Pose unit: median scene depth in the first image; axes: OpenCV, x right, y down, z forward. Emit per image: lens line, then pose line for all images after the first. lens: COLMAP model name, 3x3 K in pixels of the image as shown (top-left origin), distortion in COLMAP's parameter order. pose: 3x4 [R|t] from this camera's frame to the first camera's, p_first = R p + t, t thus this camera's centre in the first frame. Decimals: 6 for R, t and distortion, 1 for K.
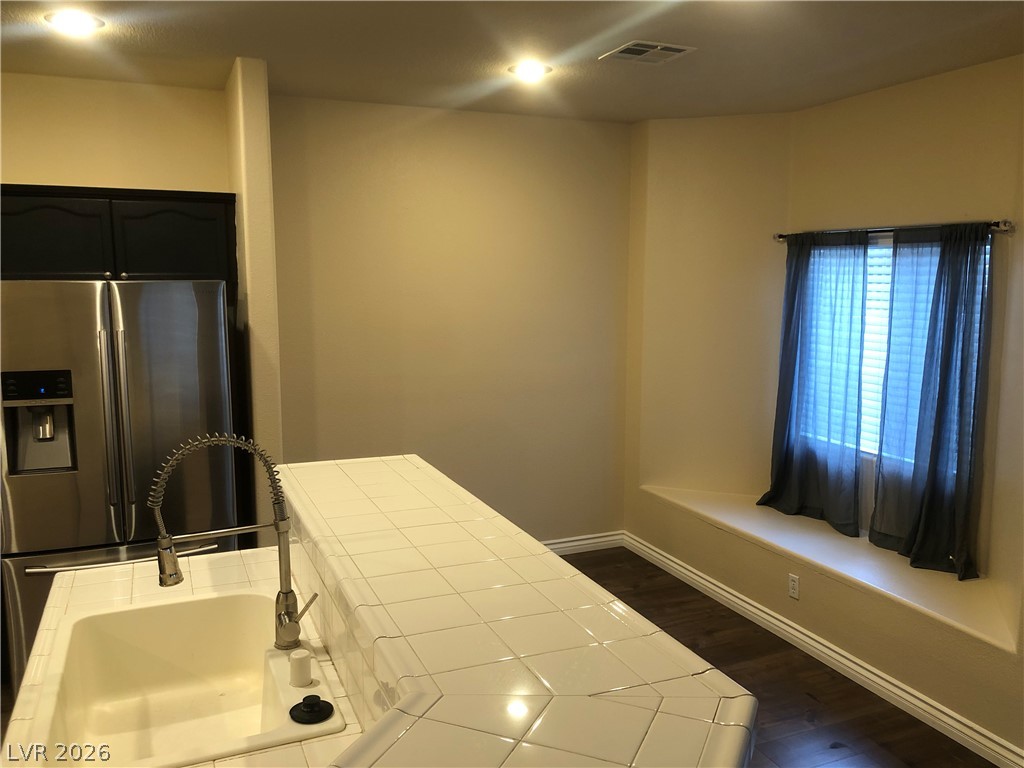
lens RADIAL K [[840.3, 0, 527.8], [0, 840.3, 383.6], [0, 0, 1]] dist [0.041376, -0.037597]
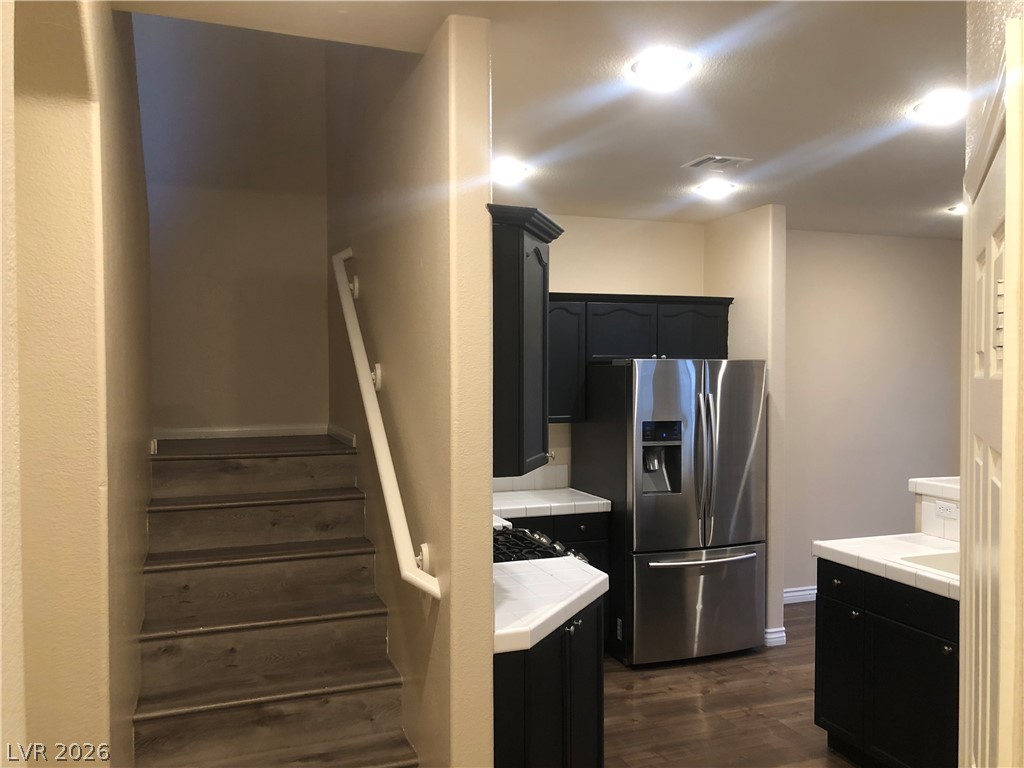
lens RADIAL K [[840.3, 0, 520.5], [0, 840.3, 406.1], [0, 0, 1]] dist [0.041376, -0.037597]
pose [[0.998296, 0.000853, -0.058344, -0.638185], [-0.005953, 0.996164, -0.087299, 0.073730], [0.058046, 0.087498, 0.994472, -0.371636]]
